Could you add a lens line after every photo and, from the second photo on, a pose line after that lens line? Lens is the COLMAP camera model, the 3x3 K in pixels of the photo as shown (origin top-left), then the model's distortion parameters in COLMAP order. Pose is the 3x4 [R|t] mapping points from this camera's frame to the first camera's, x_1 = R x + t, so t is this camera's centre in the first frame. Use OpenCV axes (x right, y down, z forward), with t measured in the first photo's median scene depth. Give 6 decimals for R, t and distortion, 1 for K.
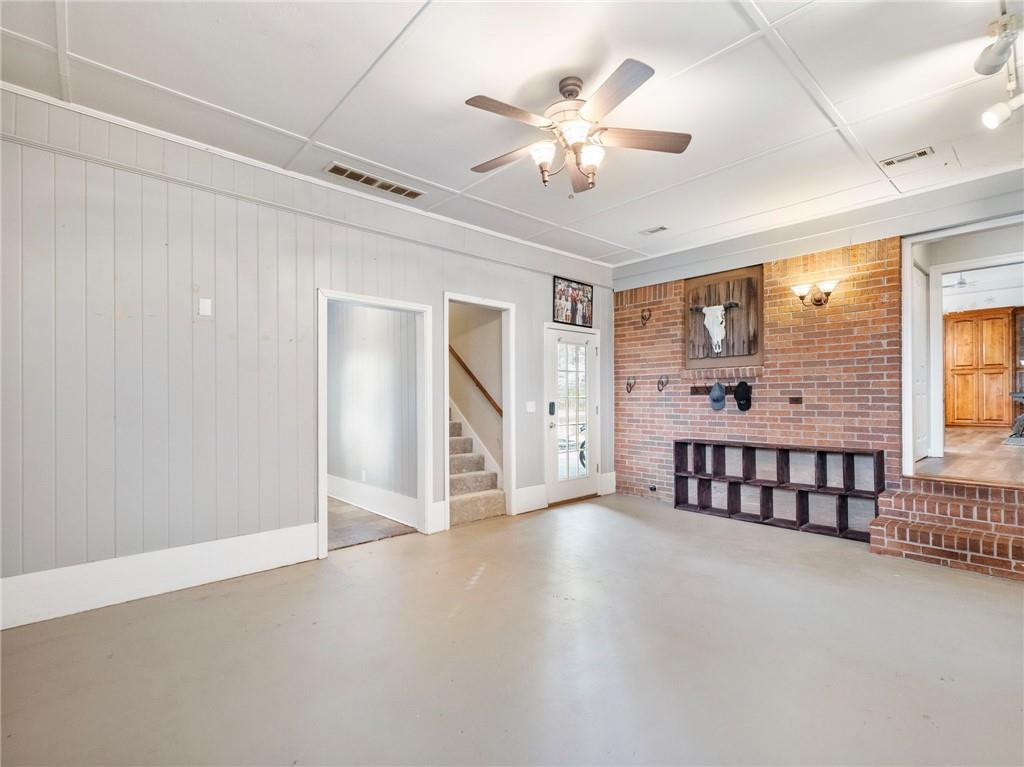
lens RADIAL K [[481.1, 0, 512.5], [0, 481.1, 391.5], [0, 0, 1]] dist [-0.005728, -0.000952]
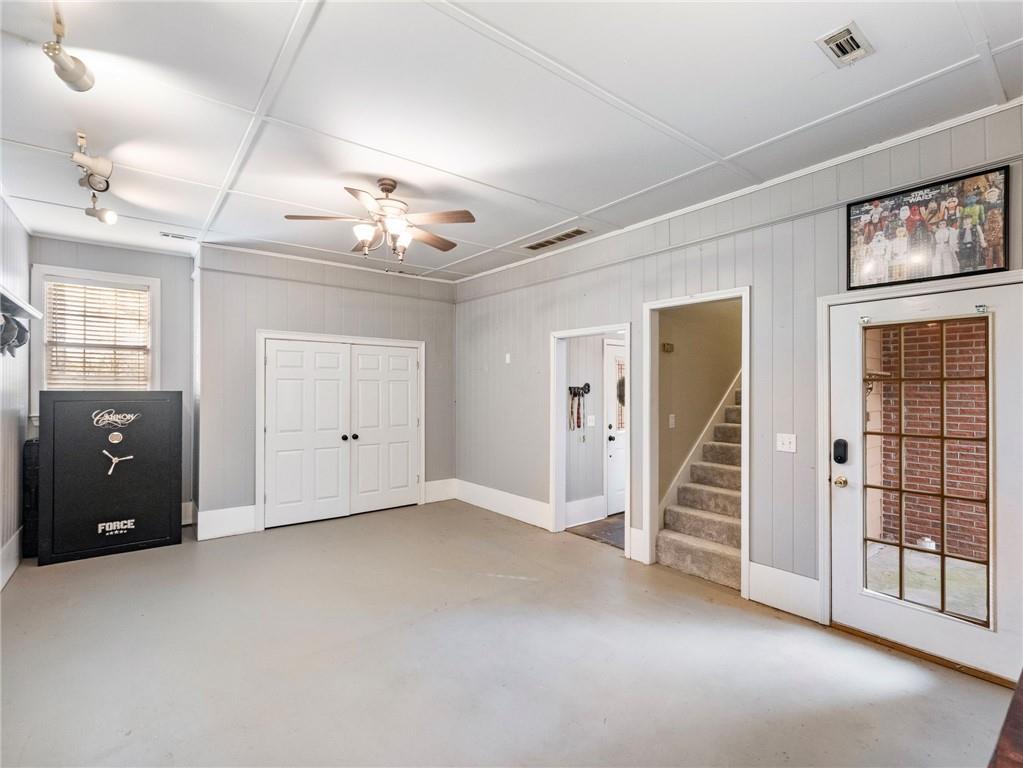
lens RADIAL K [[480.7, 0, 512.4], [0, 480.7, 385.2], [0, 0, 1]] dist [-0.005728, -0.000952]
pose [[-0.068759, 0.000260, -0.997633, 0.646945], [0.015121, 0.999885, -0.000781, -0.044847], [0.997519, -0.015139, -0.068755, 0.663922]]
